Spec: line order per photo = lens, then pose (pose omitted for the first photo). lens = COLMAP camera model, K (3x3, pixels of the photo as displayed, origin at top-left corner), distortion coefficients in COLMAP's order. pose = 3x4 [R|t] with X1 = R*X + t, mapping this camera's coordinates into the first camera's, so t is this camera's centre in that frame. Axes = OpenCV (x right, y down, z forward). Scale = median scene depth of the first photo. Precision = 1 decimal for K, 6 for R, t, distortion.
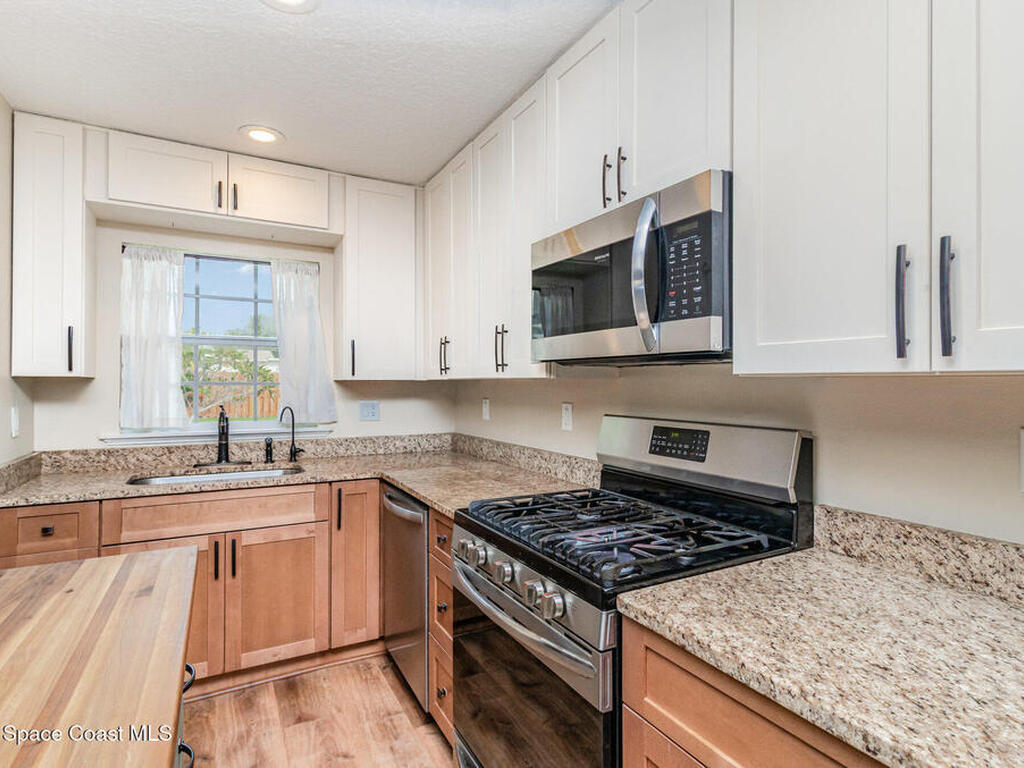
lens RADIAL K [[544.4, 0, 508.8], [0, 544.4, 378.1], [0, 0, 1]] dist [0.001363, 0.000593]
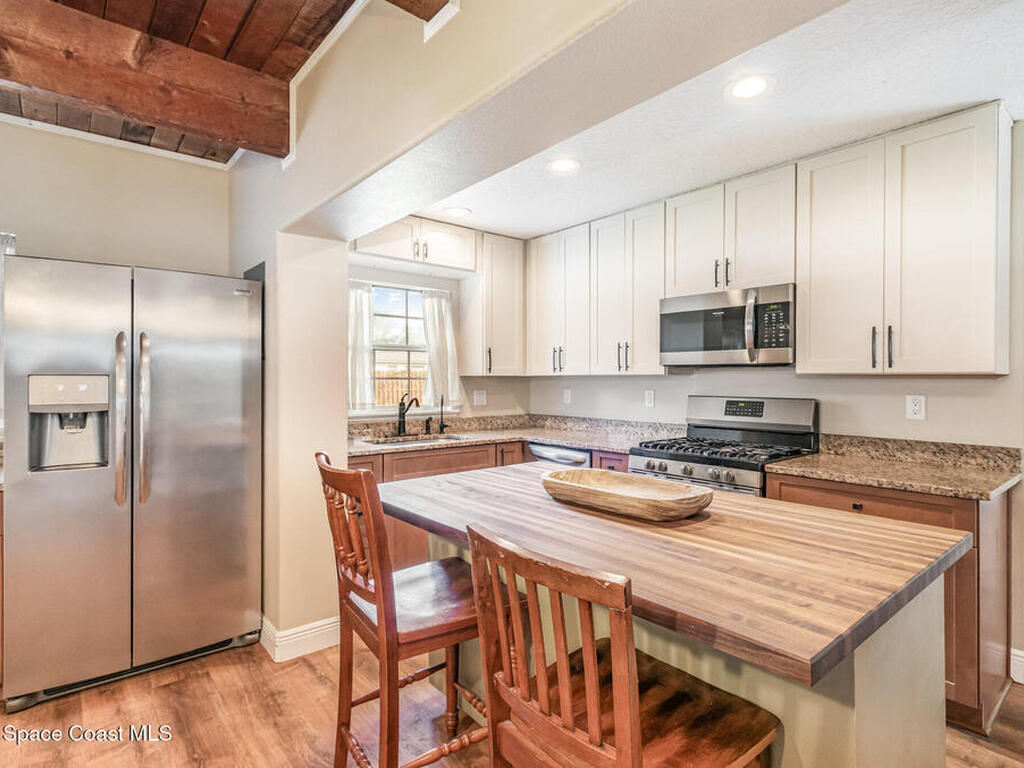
lens RADIAL K [[544.4, 0, 508.8], [0, 544.4, 378.1], [0, 0, 1]] dist [0.001363, 0.000593]
pose [[0.980524, 0.000661, 0.196399, -0.952337], [-0.001826, 0.999982, 0.005748, 0.001590], [-0.196391, -0.005995, 0.980507, -0.780126]]
